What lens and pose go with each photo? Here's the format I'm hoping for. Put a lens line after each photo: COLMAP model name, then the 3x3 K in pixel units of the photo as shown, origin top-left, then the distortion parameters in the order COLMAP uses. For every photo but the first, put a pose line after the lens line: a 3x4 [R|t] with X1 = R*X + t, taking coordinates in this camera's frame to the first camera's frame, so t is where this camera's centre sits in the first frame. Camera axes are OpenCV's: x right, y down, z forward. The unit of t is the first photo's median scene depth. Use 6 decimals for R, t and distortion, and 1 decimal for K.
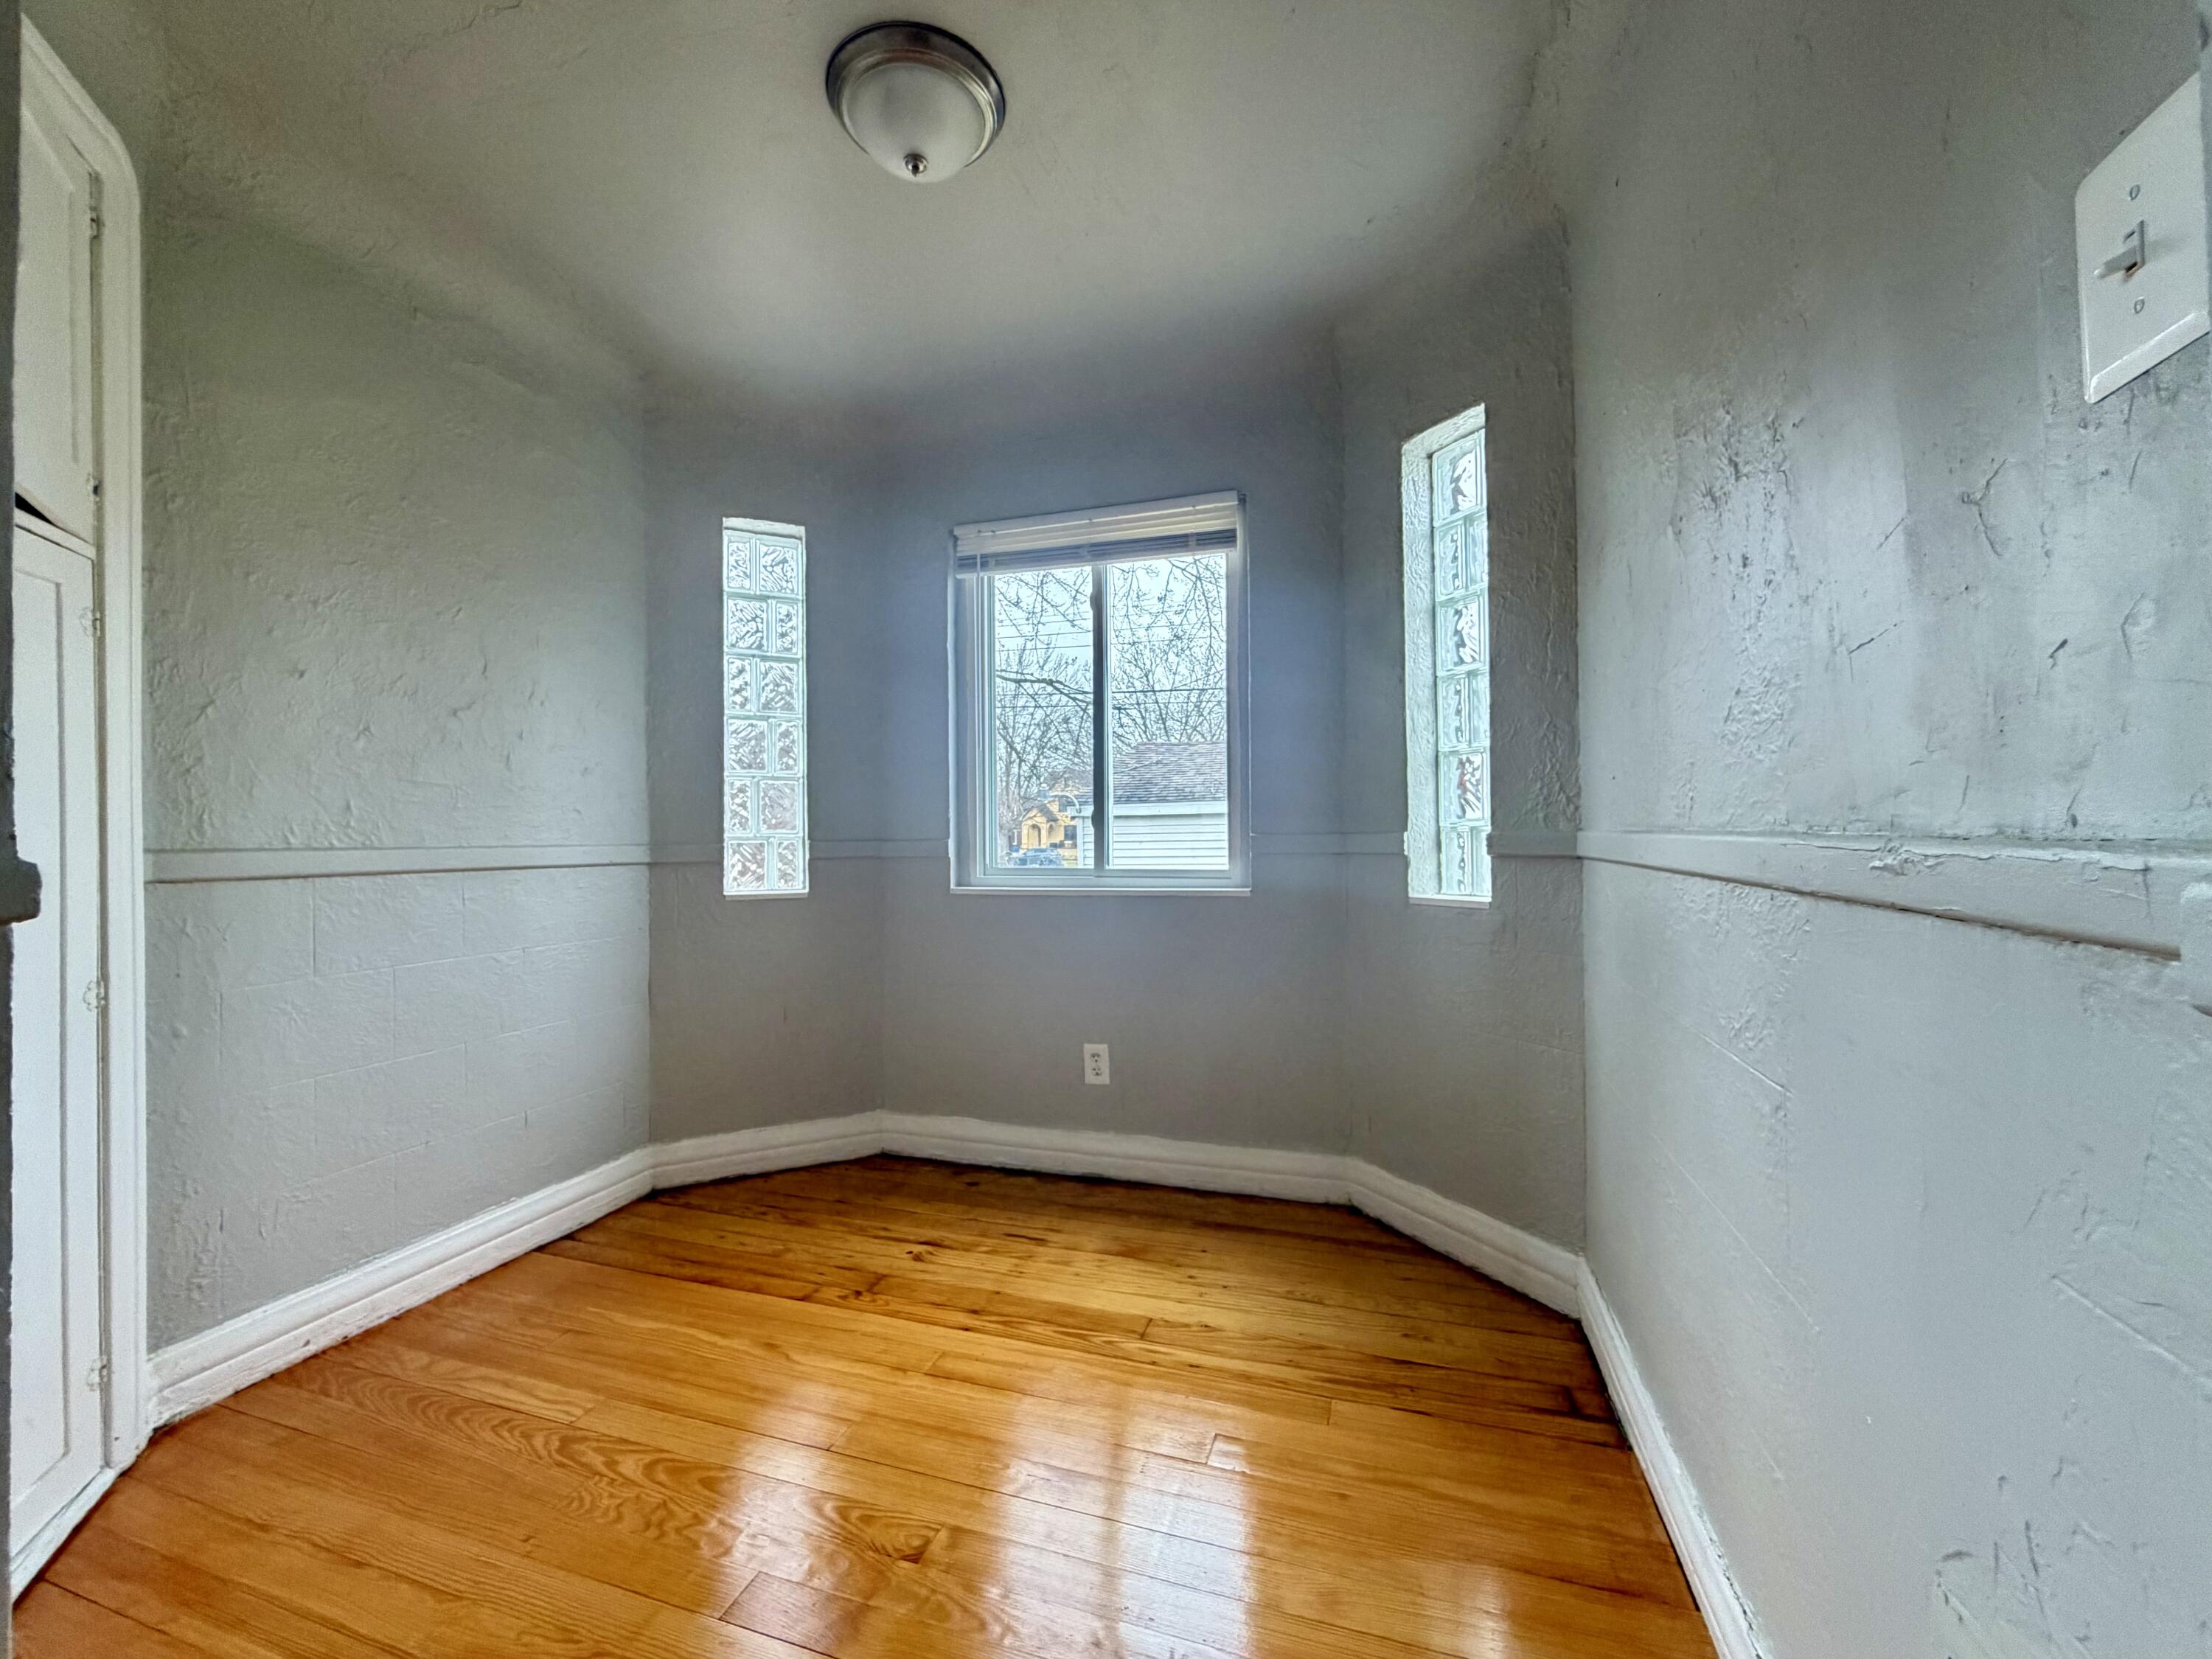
lens RADIAL K [[882.8, 0, 1101.8], [0, 882.8, 830.0], [0, 0, 1]] dist [-0.000602, -0.000518]
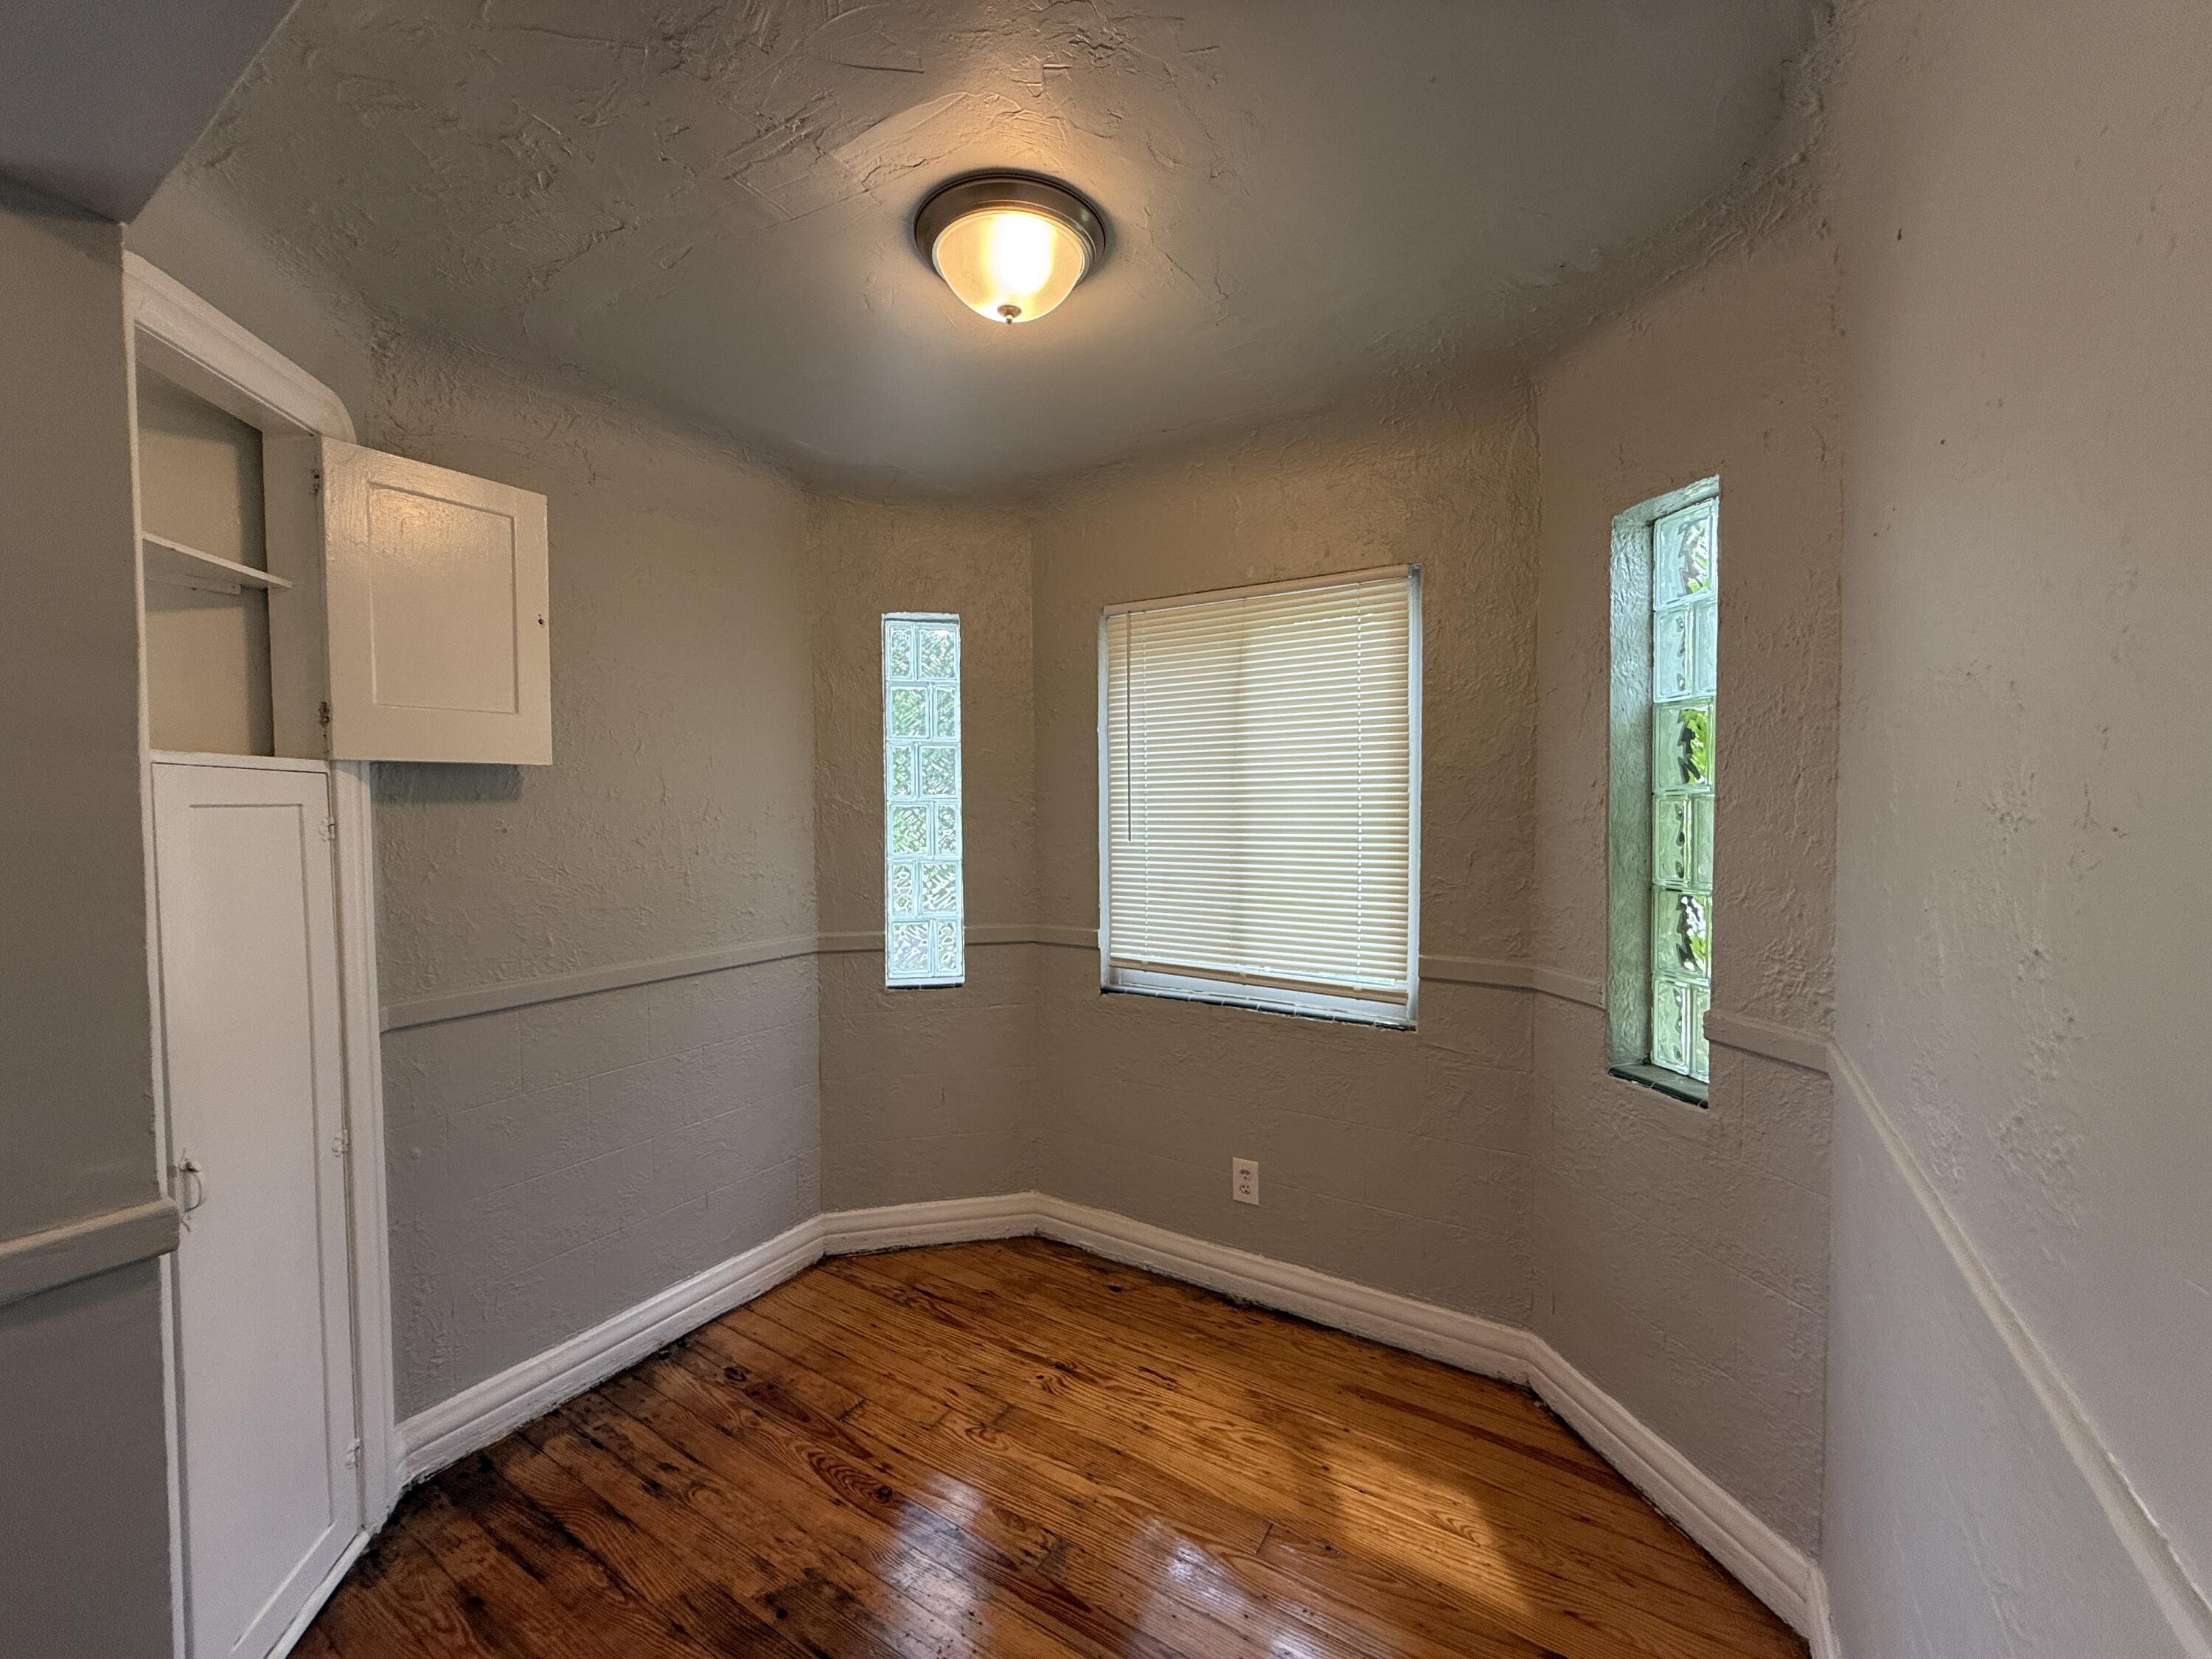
lens RADIAL K [[885.4, 0, 1101.8], [0, 885.4, 828.8], [0, 0, 1]] dist [0.001102, -0.001047]
pose [[0.969875, 0.012514, -0.243280, 0.080557], [-0.002080, 0.999069, 0.043098, -0.173391], [0.243592, -0.041294, 0.968998, 0.068867]]
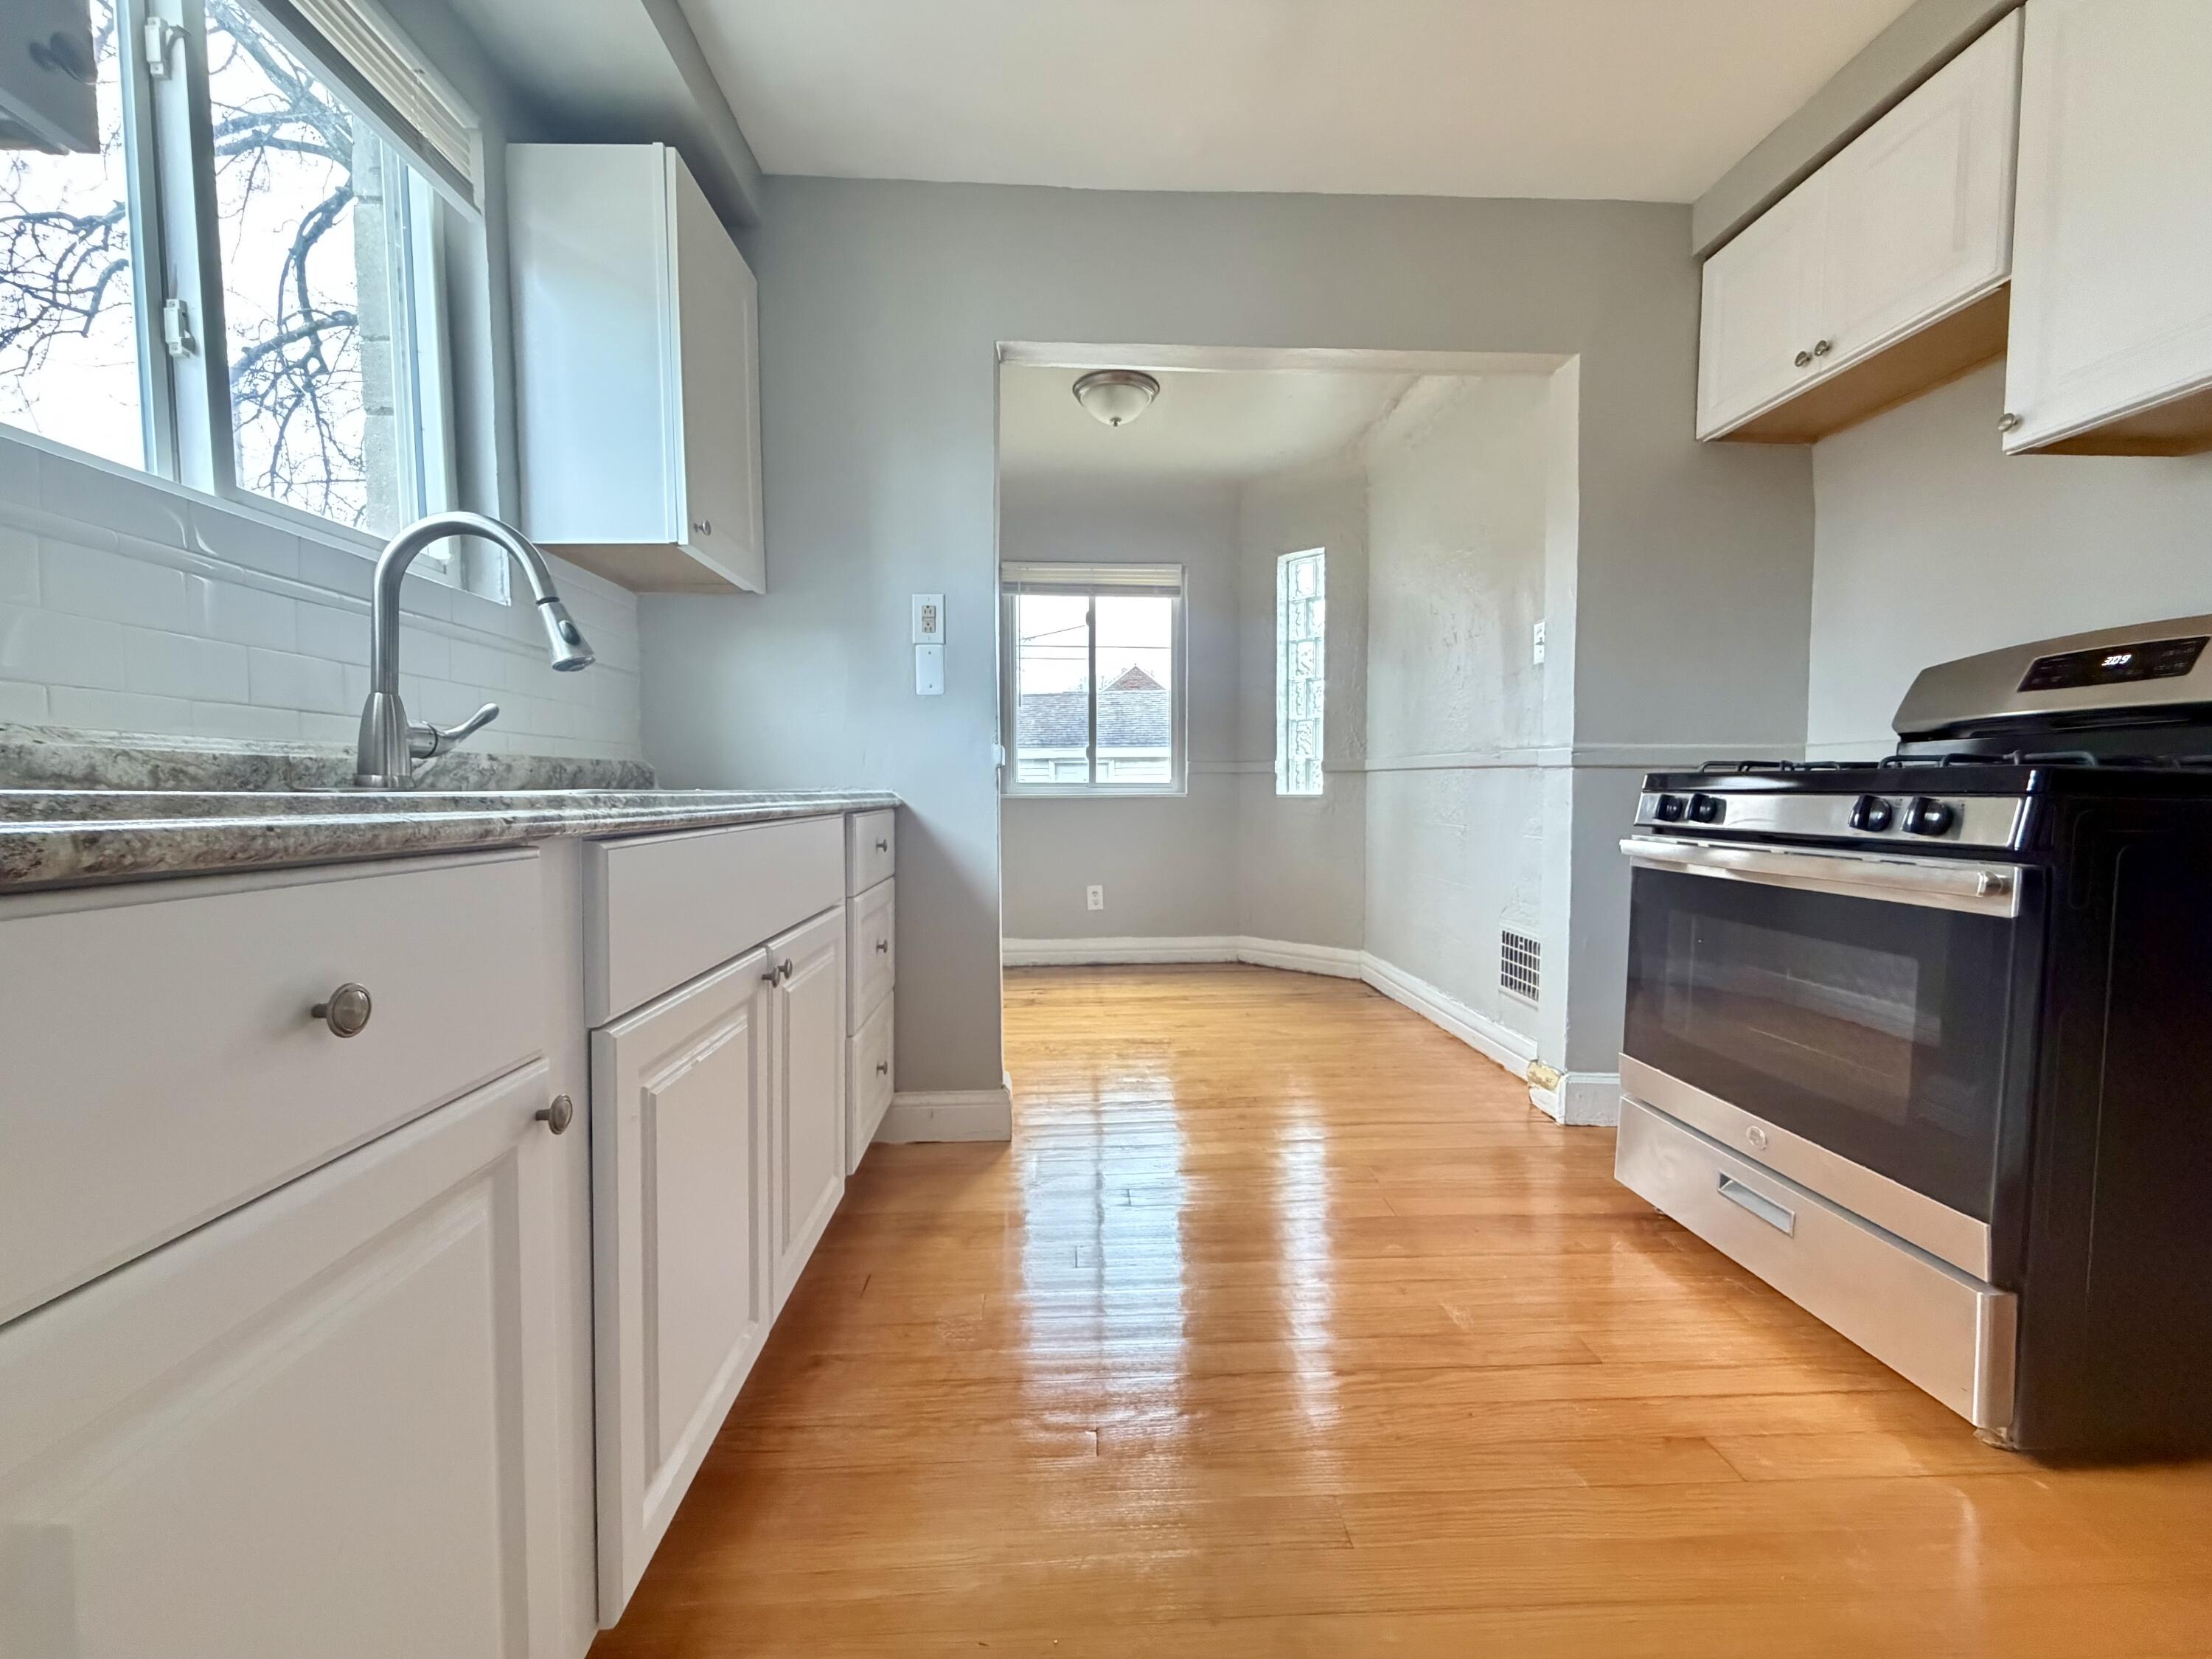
lens RADIAL K [[882.8, 0, 1097.6], [0, 882.8, 835.4], [0, 0, 1]] dist [-0.000602, -0.000518]
pose [[0.935809, -0.012795, 0.352275, -0.677233], [-0.008532, 0.998226, 0.058922, 0.052545], [-0.352404, -0.058145, 0.934040, -0.650974]]
